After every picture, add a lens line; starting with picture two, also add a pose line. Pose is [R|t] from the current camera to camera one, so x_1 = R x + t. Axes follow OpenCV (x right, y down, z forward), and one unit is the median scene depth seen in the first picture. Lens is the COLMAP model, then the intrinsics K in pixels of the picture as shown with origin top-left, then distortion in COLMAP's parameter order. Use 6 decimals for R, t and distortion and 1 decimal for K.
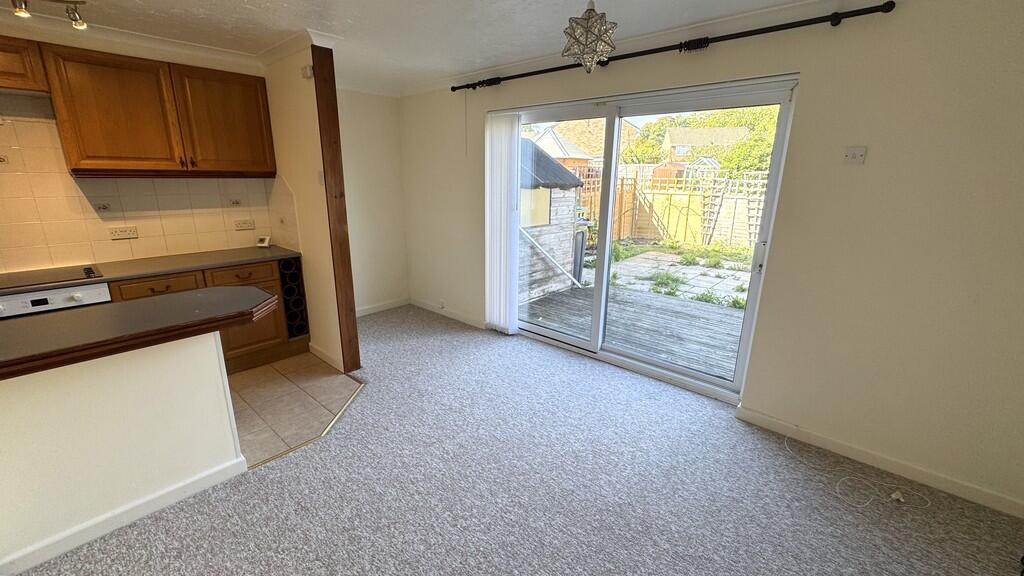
lens RADIAL K [[422.9, 0, 512.4], [0, 422.9, 286.6], [0, 0, 1]] dist [-0.001761, 0.000033]
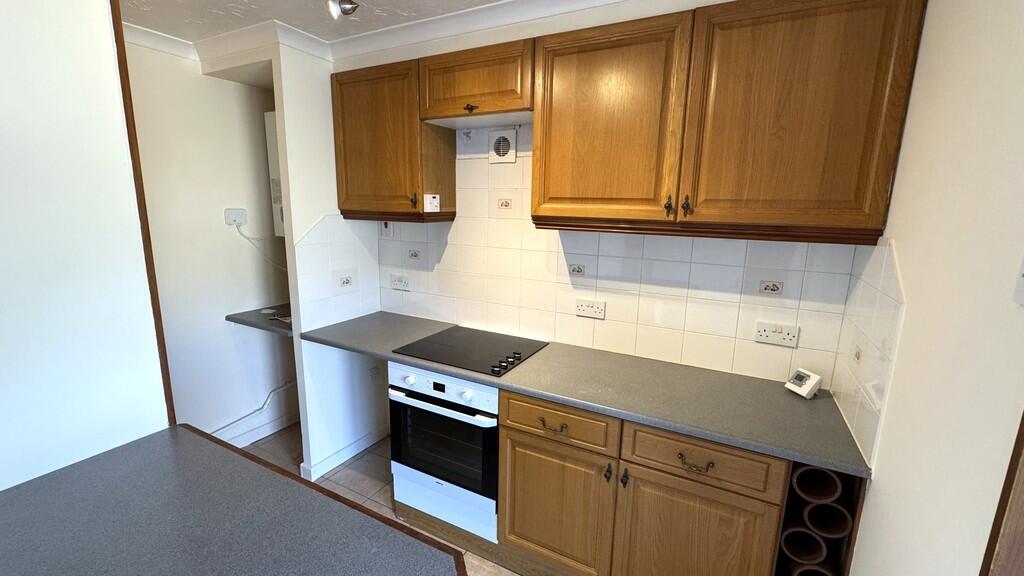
lens RADIAL K [[422.9, 0, 514.4], [0, 422.9, 288.6], [0, 0, 1]] dist [-0.001761, 0.000033]
pose [[0.236720, 0.180095, -0.954740, -0.312107], [-0.268293, 0.956578, 0.113921, -0.203833], [0.933800, 0.229183, 0.274759, 0.697784]]
